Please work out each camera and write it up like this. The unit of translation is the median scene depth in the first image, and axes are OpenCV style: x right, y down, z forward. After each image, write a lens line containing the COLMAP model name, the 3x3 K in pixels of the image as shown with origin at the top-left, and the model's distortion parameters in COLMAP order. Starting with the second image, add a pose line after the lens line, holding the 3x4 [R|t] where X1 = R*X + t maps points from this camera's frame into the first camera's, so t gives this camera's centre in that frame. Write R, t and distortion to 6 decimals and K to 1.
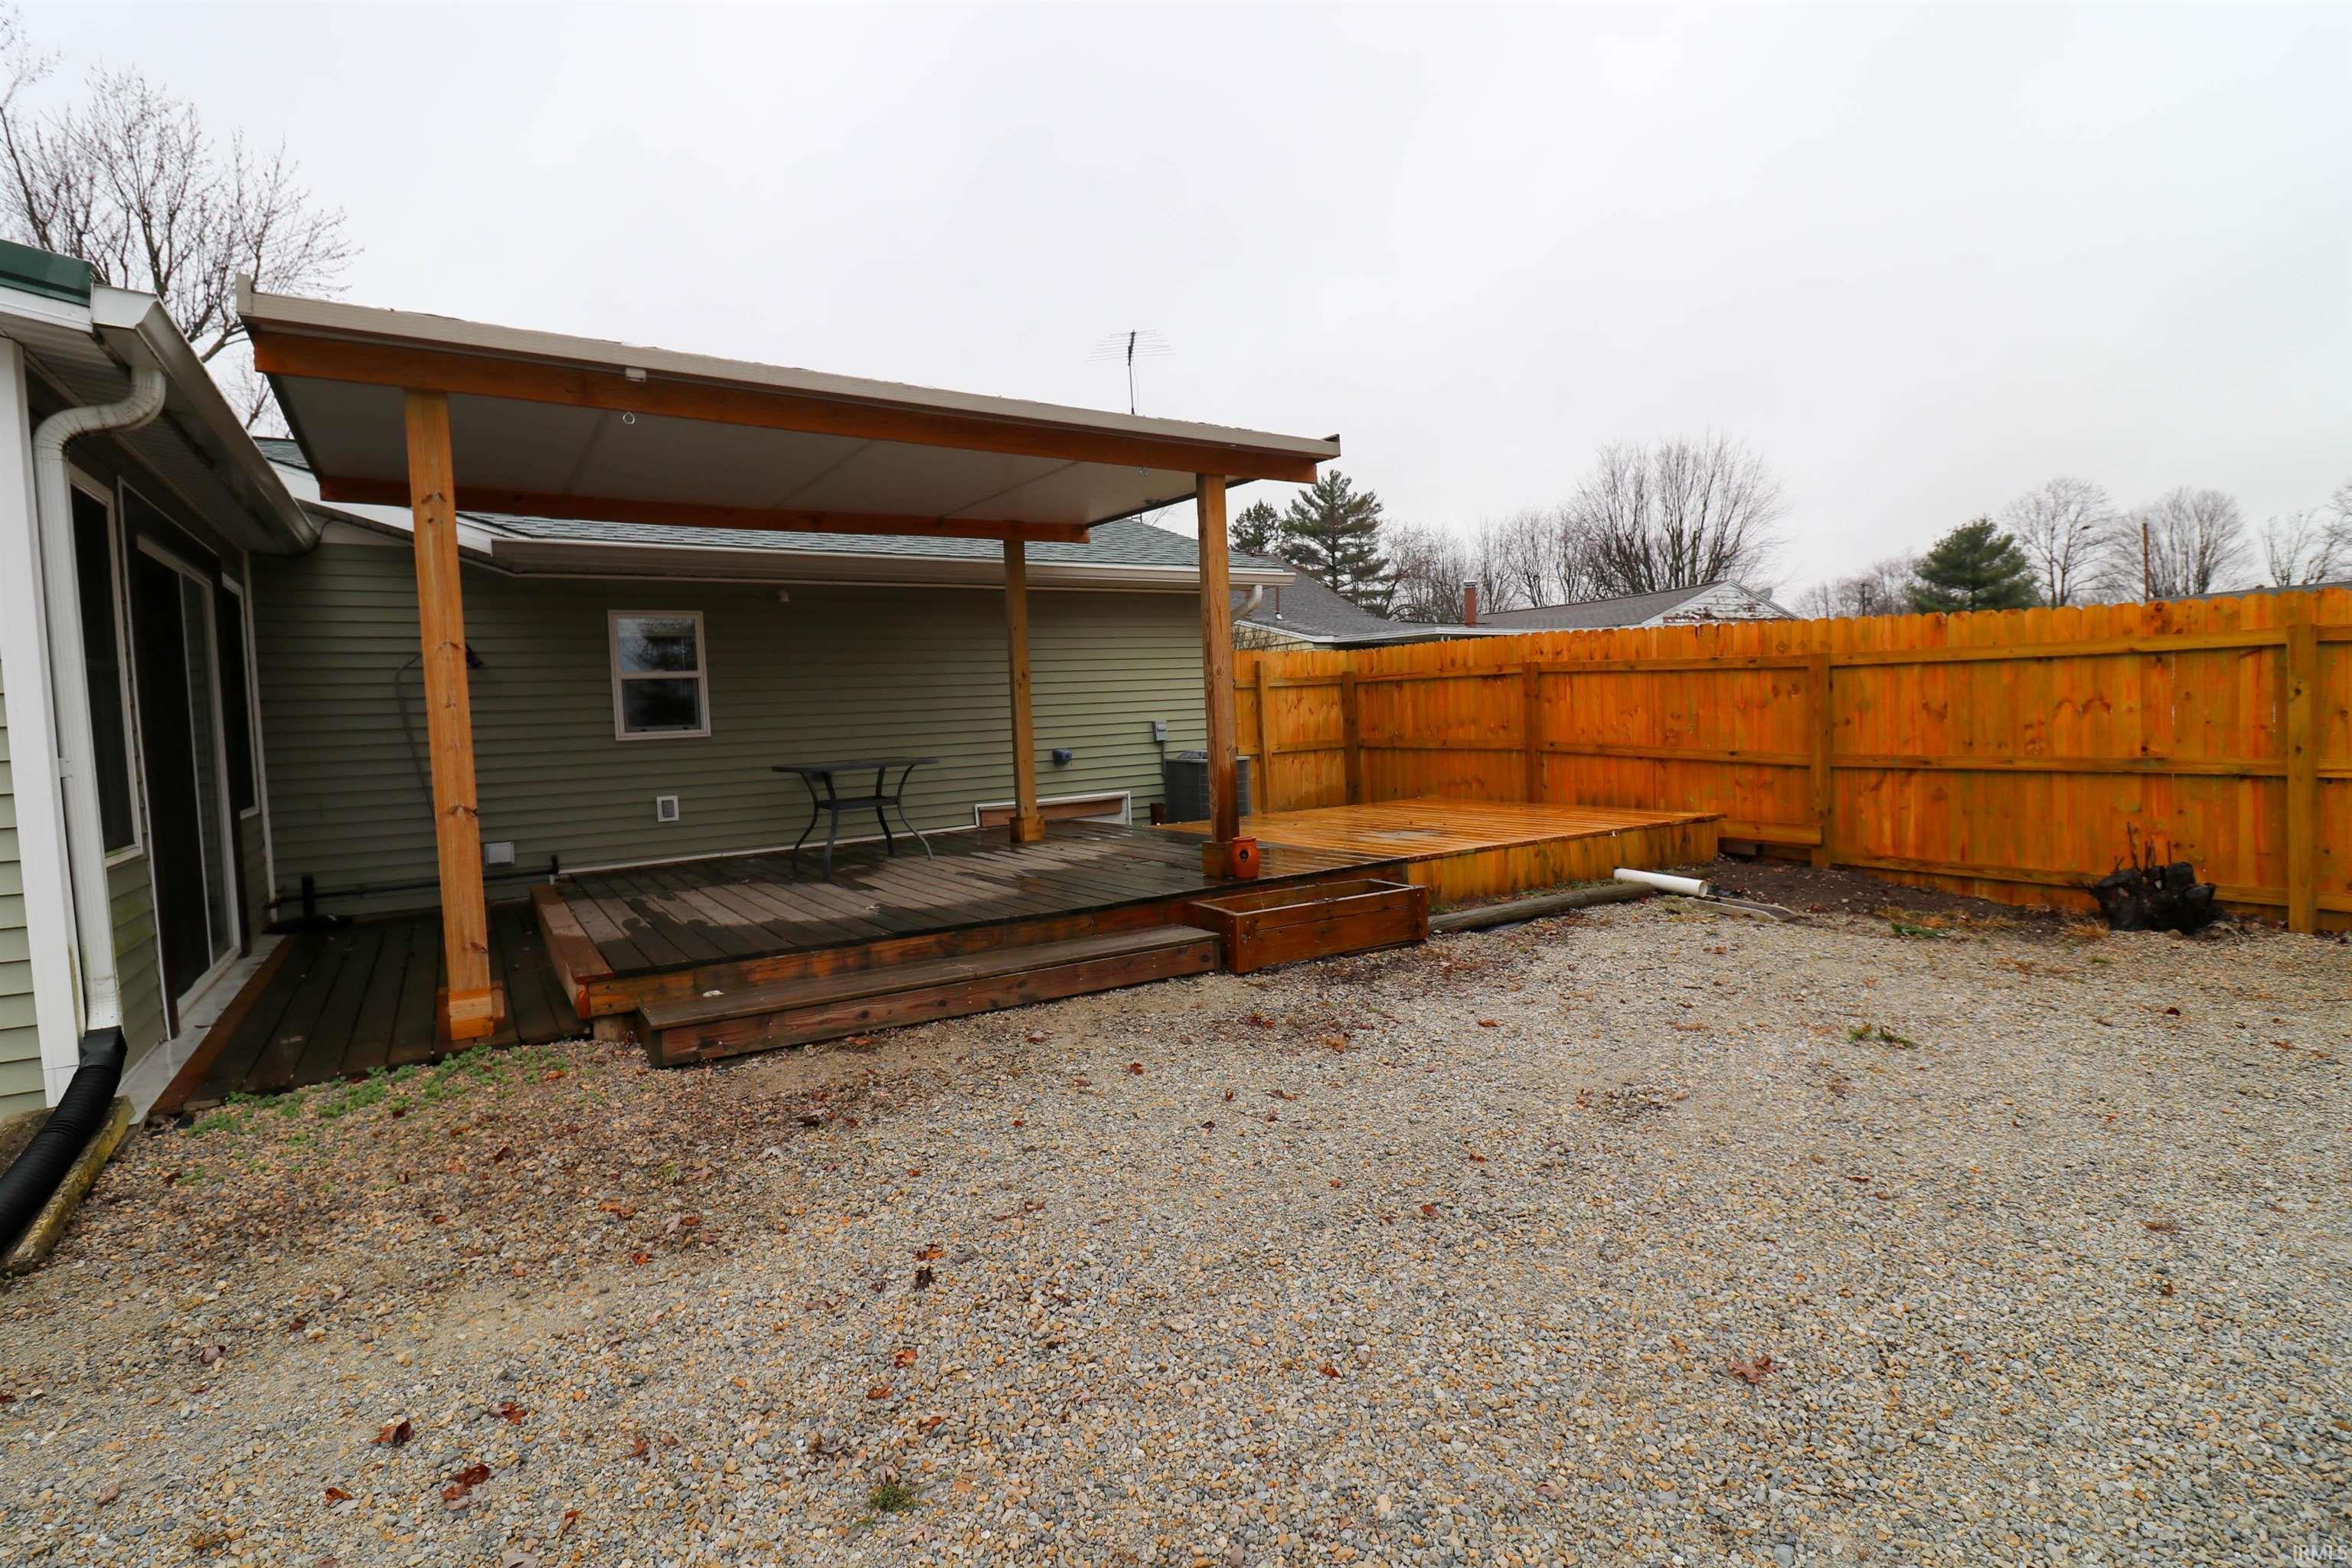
lens RADIAL K [[1117.3, 0, 1179.7], [0, 1117.3, 774.9], [0, 0, 1]] dist [-0.027200, -0.002957]
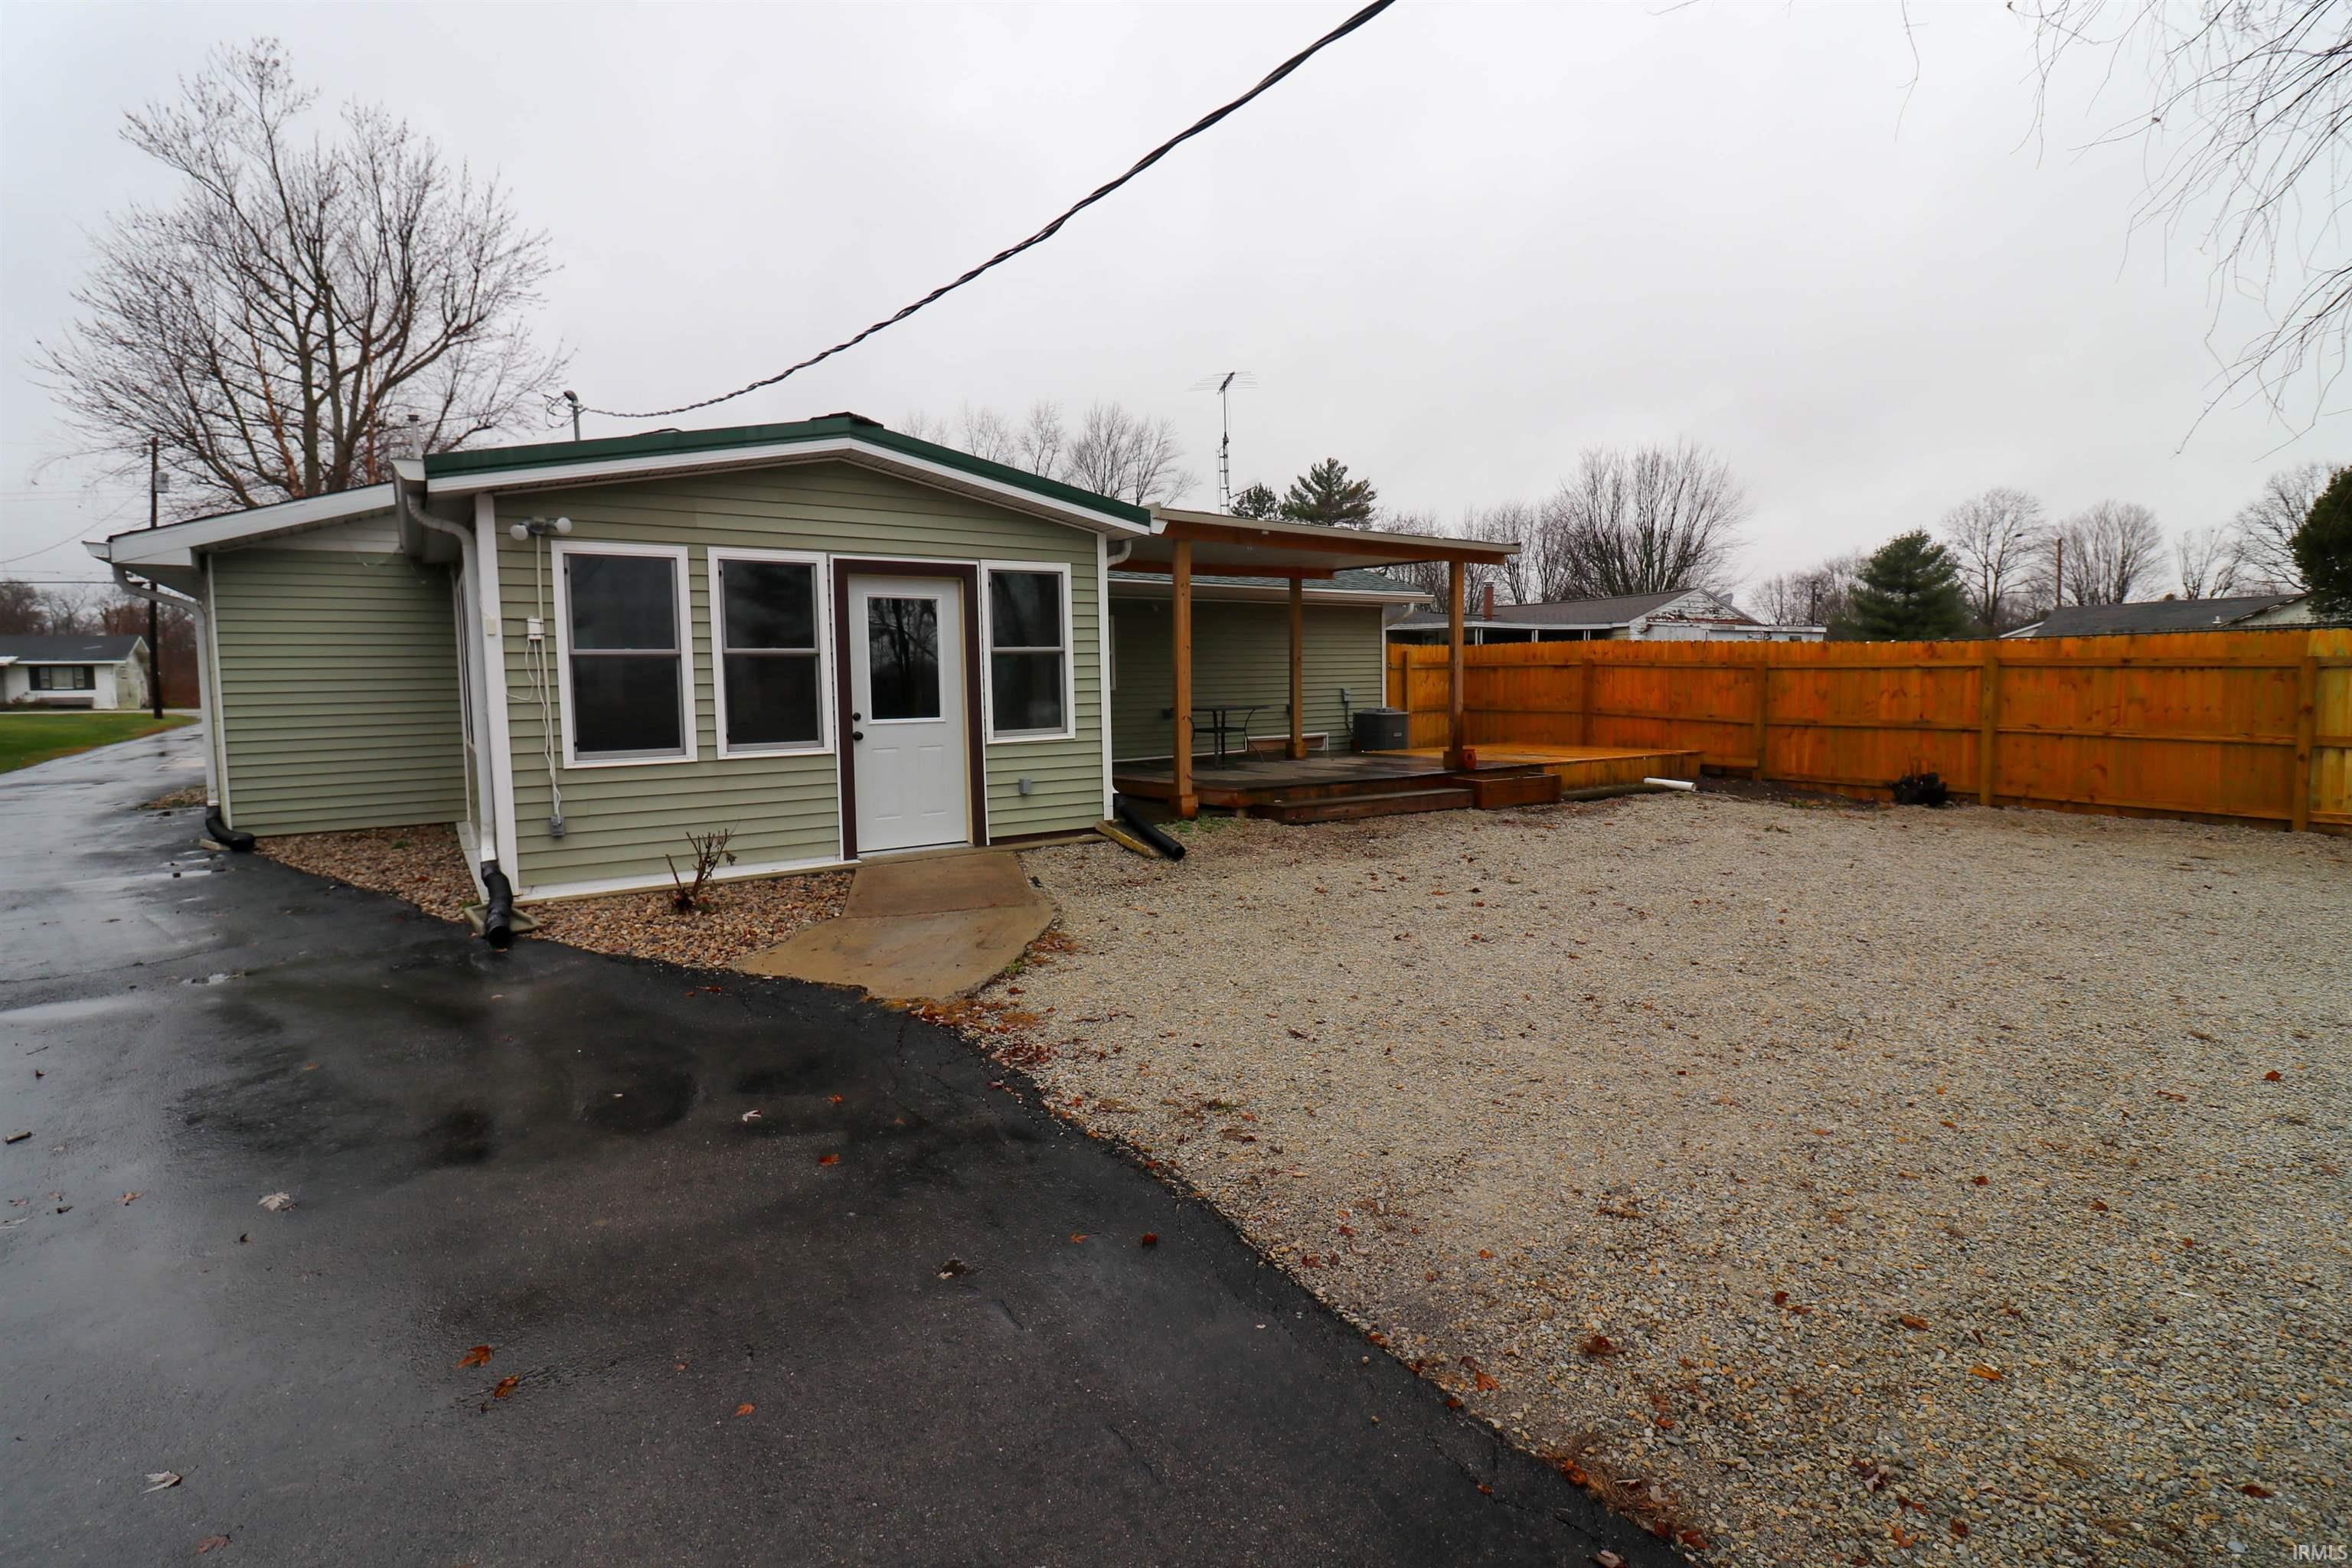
lens RADIAL K [[1117.3, 0, 1170.2], [0, 1117.3, 778.2], [0, 0, 1]] dist [-0.027200, -0.002957]
pose [[0.999233, 0.025665, 0.029588, -0.124441], [-0.026548, 0.999202, 0.029840, 0.015206], [-0.028798, -0.030603, 0.999117, -0.224972]]
